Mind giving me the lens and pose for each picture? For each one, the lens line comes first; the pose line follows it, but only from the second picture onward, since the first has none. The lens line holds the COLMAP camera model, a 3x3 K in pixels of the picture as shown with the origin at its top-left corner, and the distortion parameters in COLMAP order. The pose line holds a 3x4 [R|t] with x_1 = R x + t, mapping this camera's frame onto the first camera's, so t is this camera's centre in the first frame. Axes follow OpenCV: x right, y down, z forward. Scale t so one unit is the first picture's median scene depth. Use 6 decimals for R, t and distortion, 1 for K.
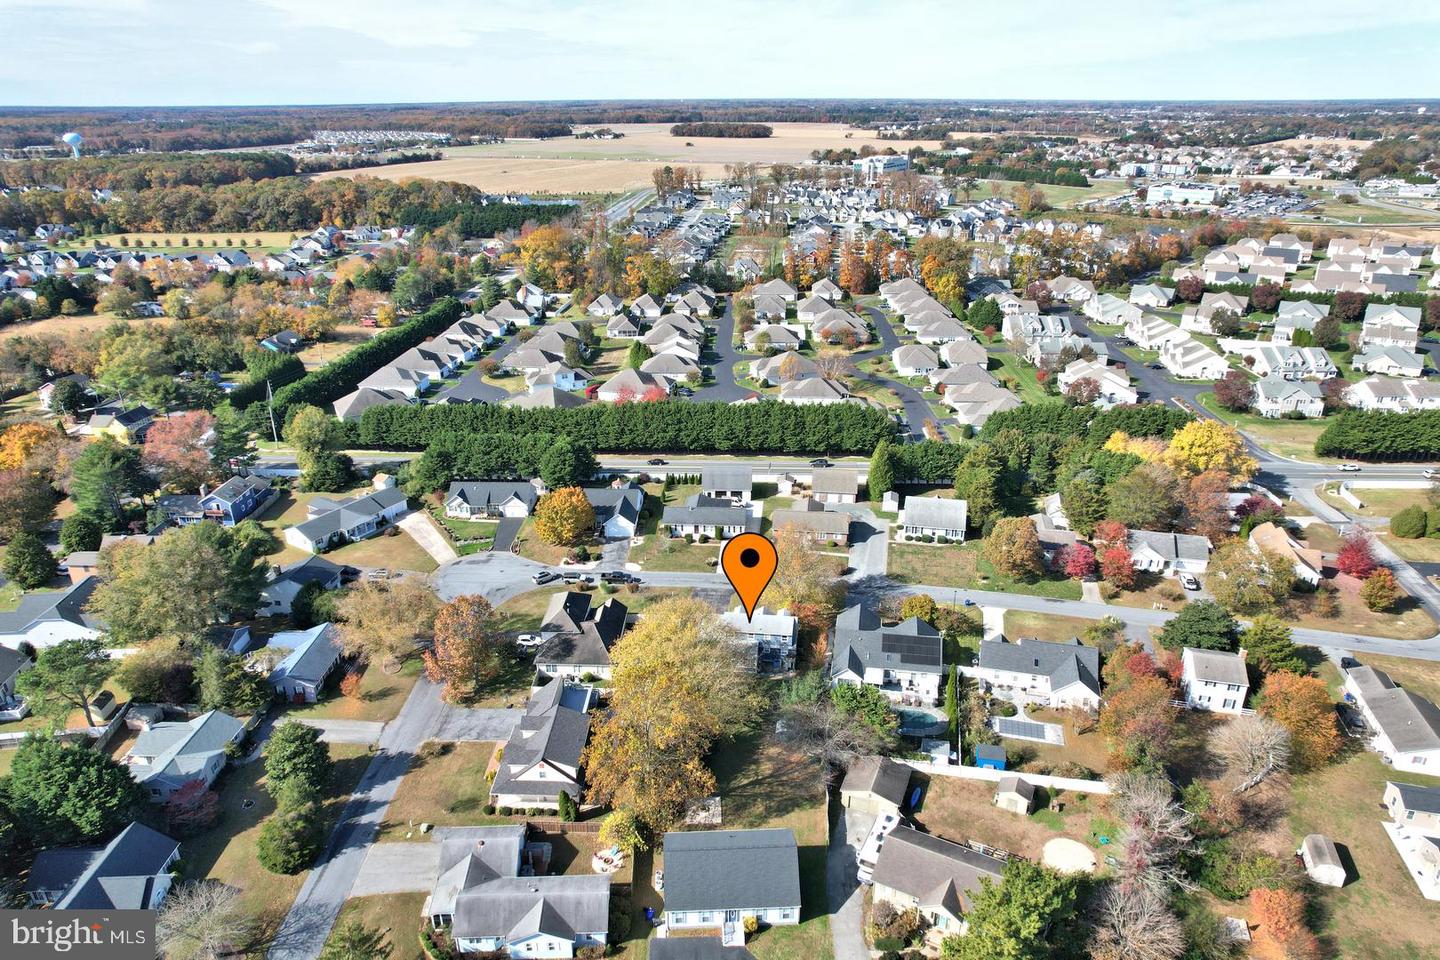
lens RADIAL K [[918.8, 0, 714.7], [0, 918.8, 482.6], [0, 0, 1]] dist [-0.073652, 0.066722]
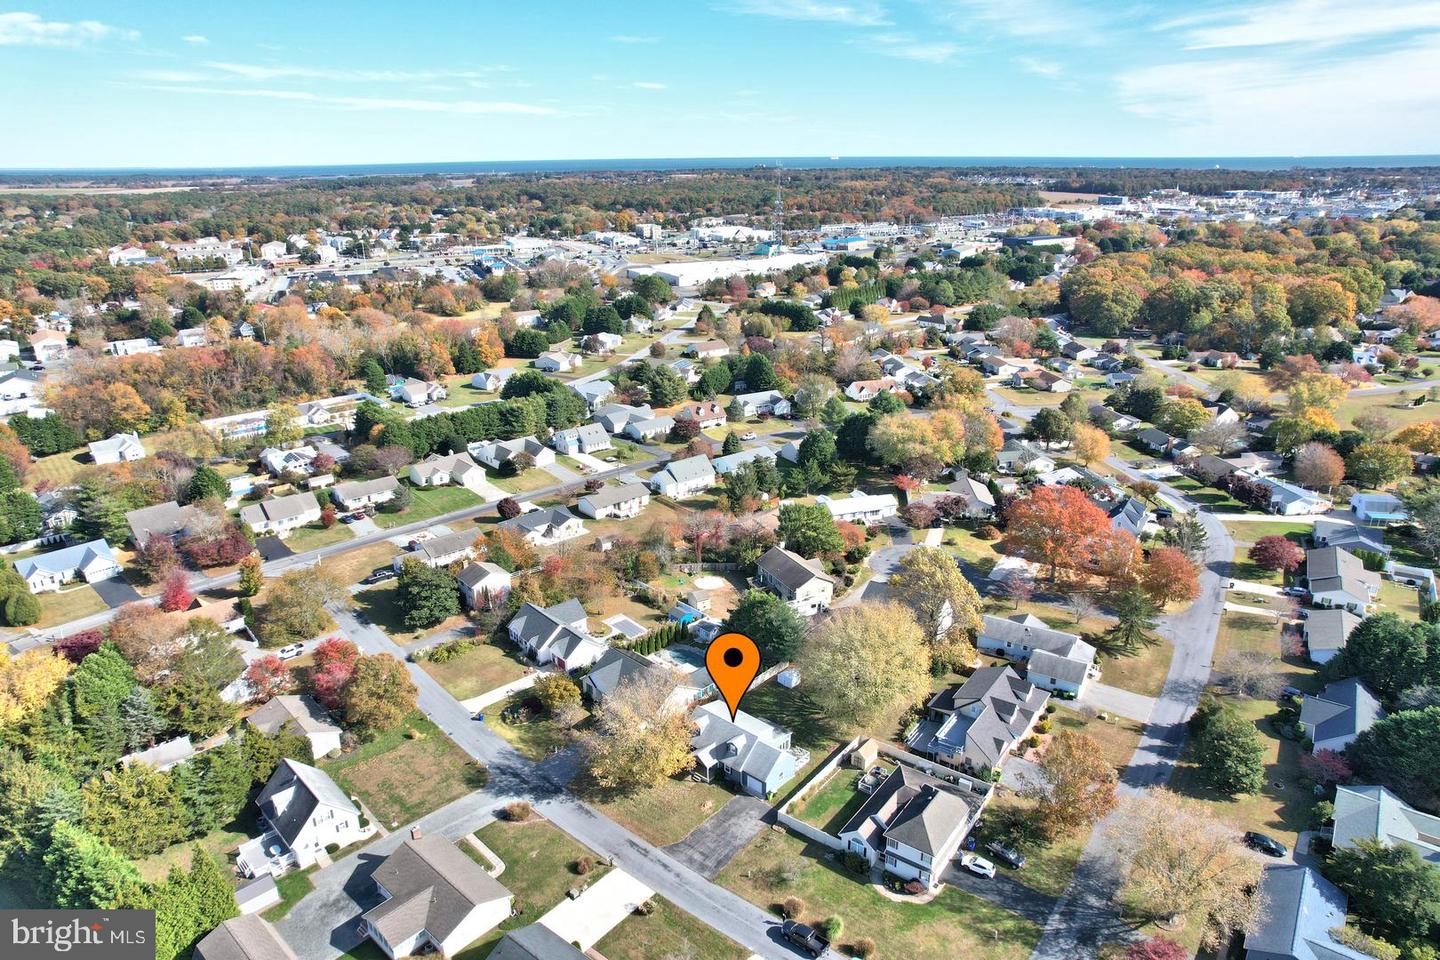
lens RADIAL K [[918.8, 0, 713.8], [0, 918.8, 492.3], [0, 0, 1]] dist [-0.073652, 0.066722]
pose [[-0.822105, -0.188946, 0.537068, -0.294178], [0.235381, 0.746133, 0.622801, -0.455877], [-0.518400, 0.638423, -0.568926, 1.085013]]
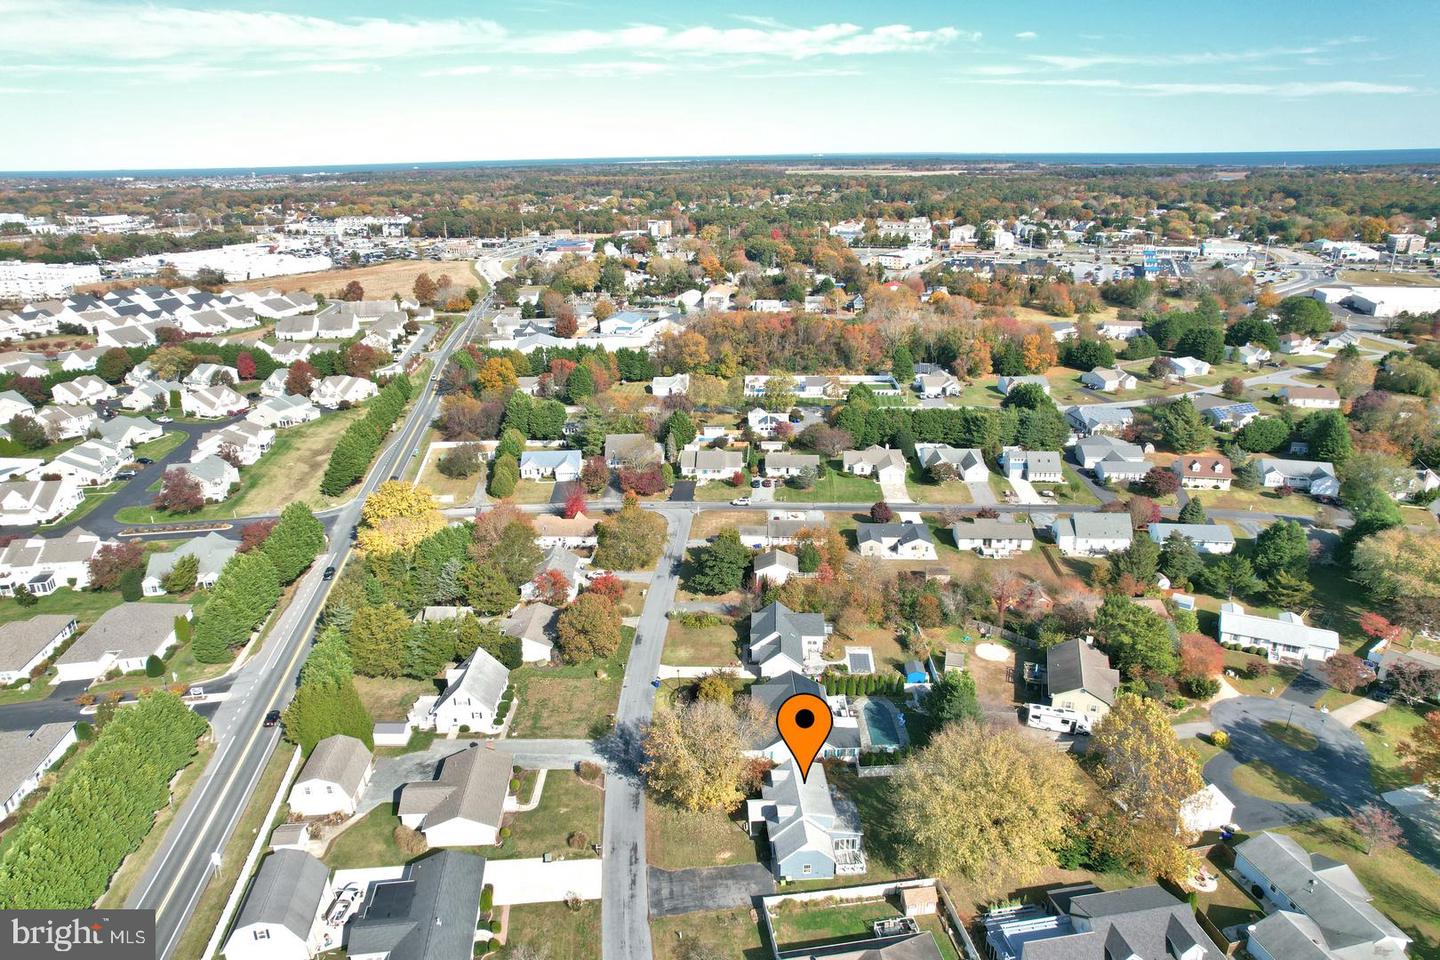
lens RADIAL K [[918.8, 0, 713.5], [0, 918.8, 486.2], [0, 0, 1]] dist [-0.073652, 0.066722]
pose [[-0.186784, -0.334277, 0.923781, -0.462925], [0.401833, 0.832073, 0.382341, -0.323624], [-0.896461, 0.442620, -0.021094, 0.765659]]
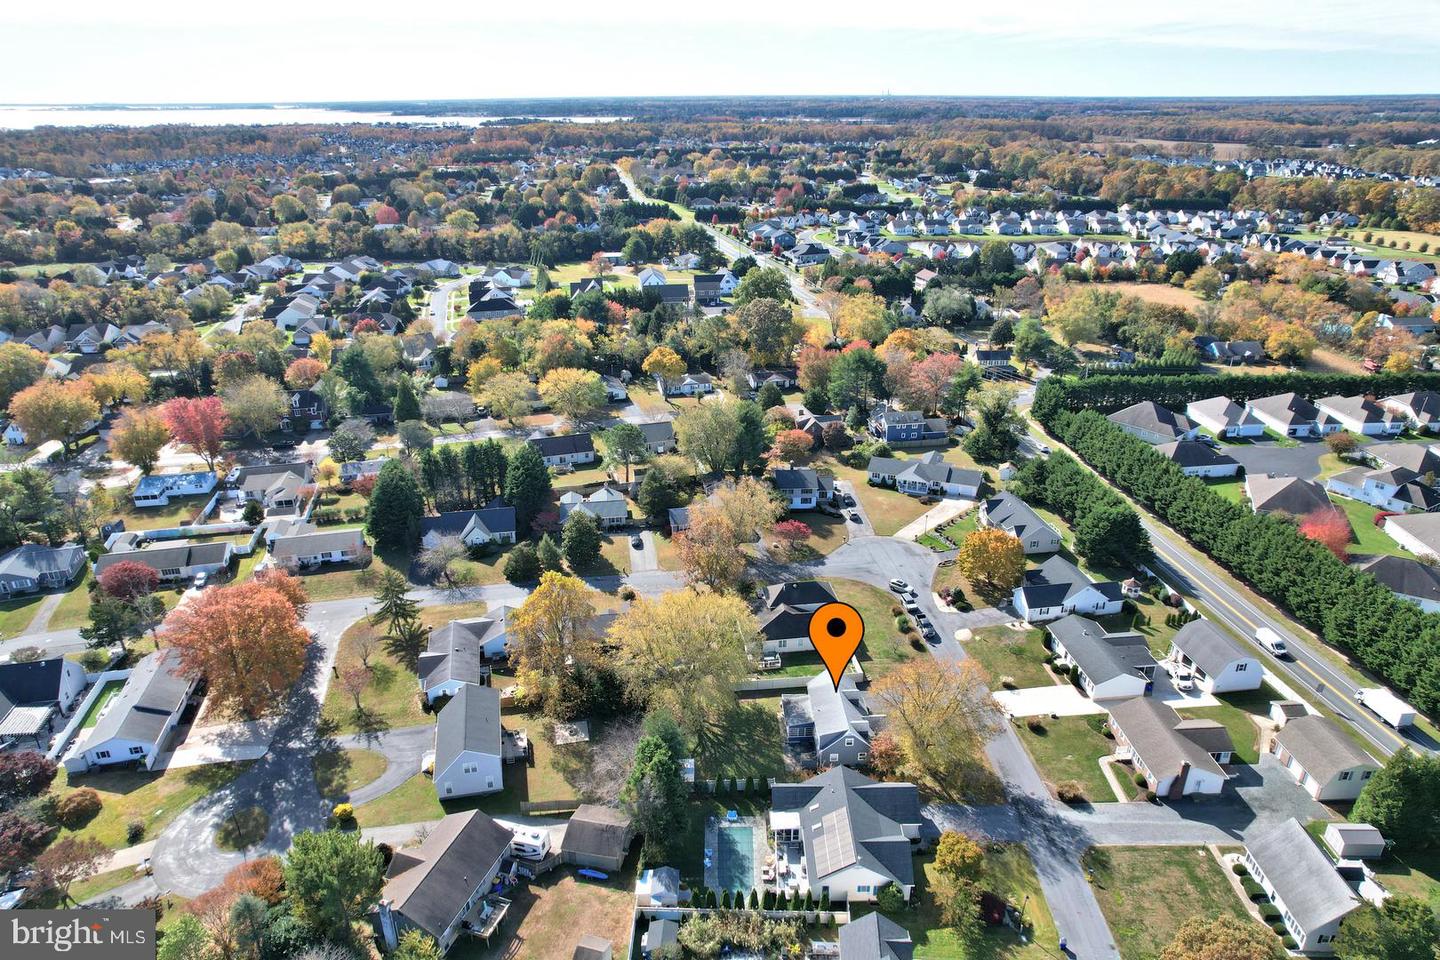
lens RADIAL K [[918.8, 0, 717.0], [0, 918.8, 494.4], [0, 0, 1]] dist [-0.073652, 0.066722]
pose [[0.176207, 0.401280, -0.898847, 0.568419], [-0.383480, 0.868976, 0.312768, -0.195942], [0.906584, 0.289578, 0.307003, 0.457209]]
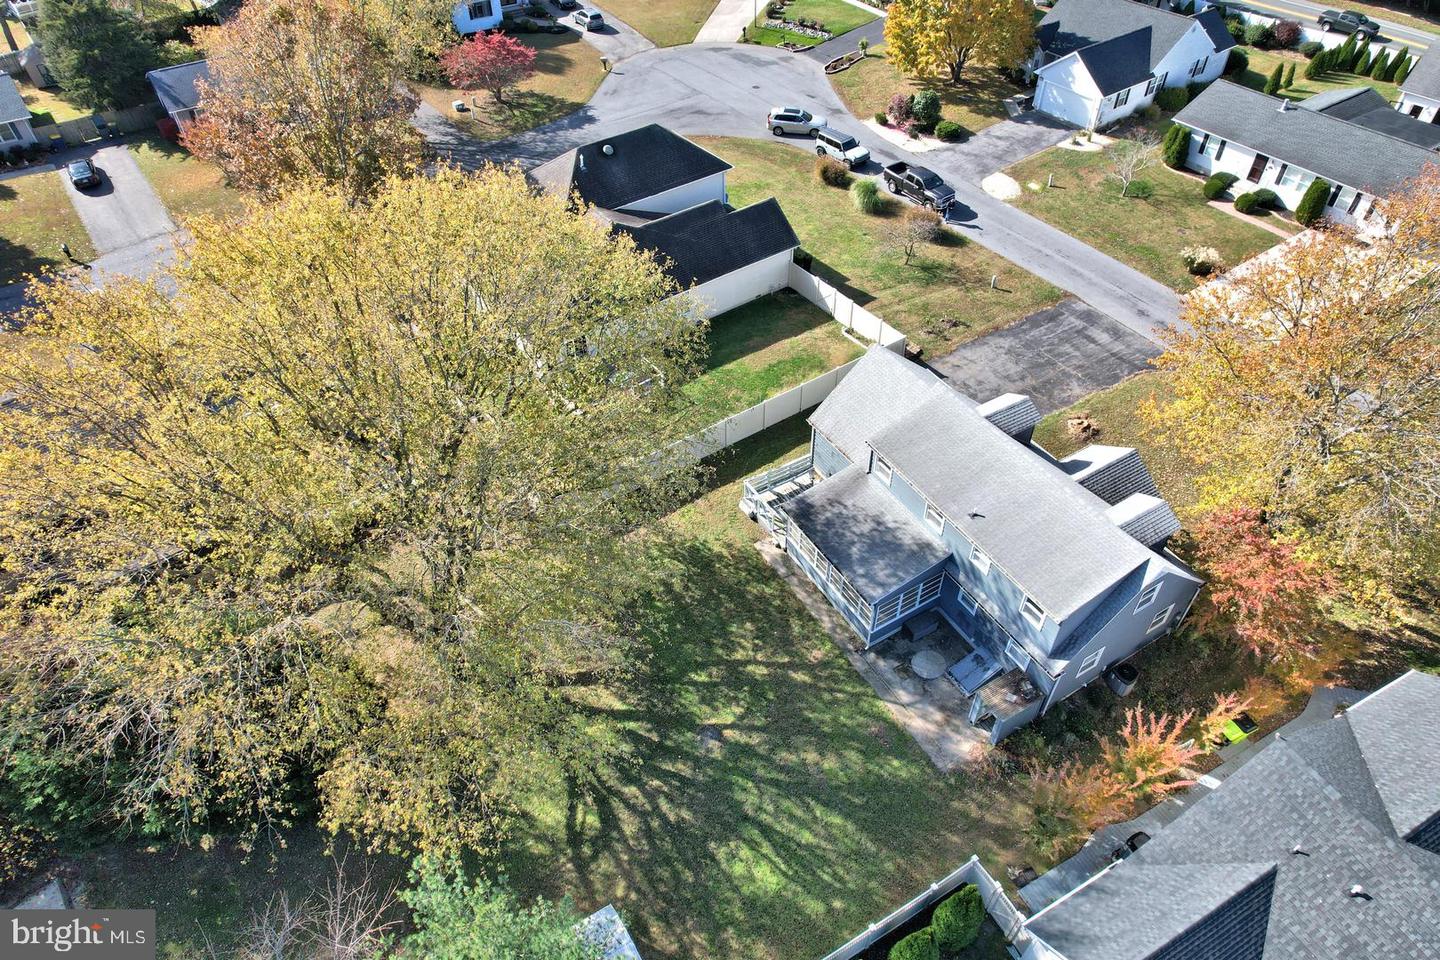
lens RADIAL K [[918.8, 0, 718.0], [0, 918.8, 490.3], [0, 0, 1]] dist [-0.073652, 0.066722]
pose [[0.624444, 0.546921, -0.557627, 0.105224], [-0.298232, 0.826788, 0.476948, 0.050027], [0.721892, -0.131525, 0.679392, 0.619808]]
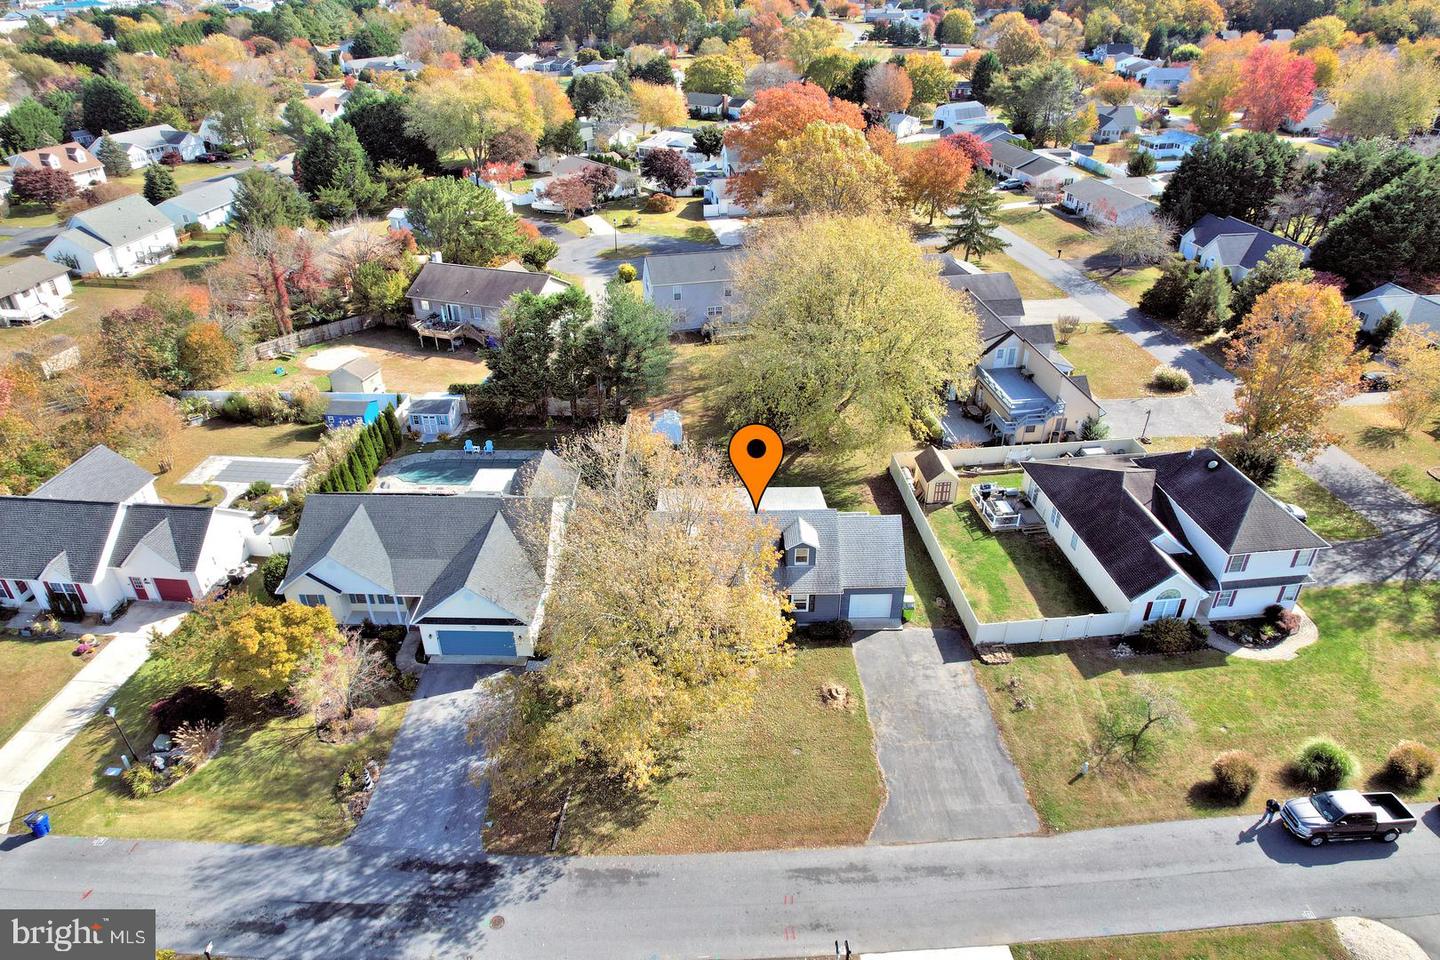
lens RADIAL K [[918.8, 0, 719.3], [0, 918.8, 494.8], [0, 0, 1]] dist [-0.073652, 0.066722]
pose [[-0.988964, 0.086108, -0.120567, 0.085523], [-0.048204, 0.582489, 0.811408, -0.136919], [0.140098, 0.808265, -0.571909, 0.962248]]
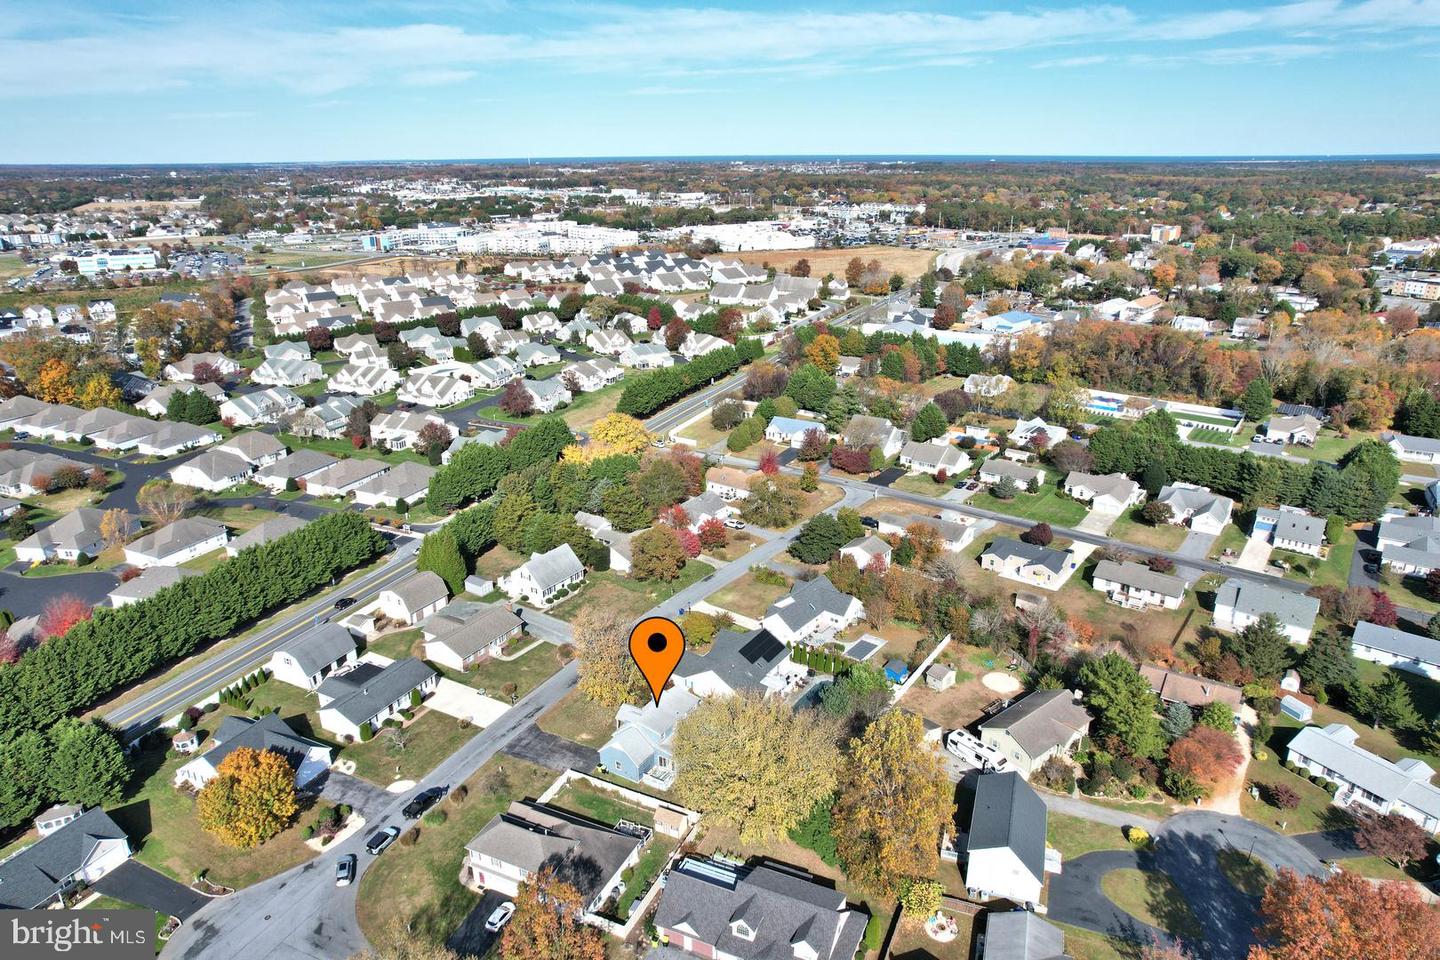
lens RADIAL K [[918.8, 0, 715.3], [0, 918.8, 482.8], [0, 0, 1]] dist [-0.073652, 0.066722]
pose [[0.390319, -0.315739, 0.864847, -0.509530], [0.369098, 0.914229, 0.167188, -0.148491], [-0.843456, 0.253957, 0.473379, 0.367967]]
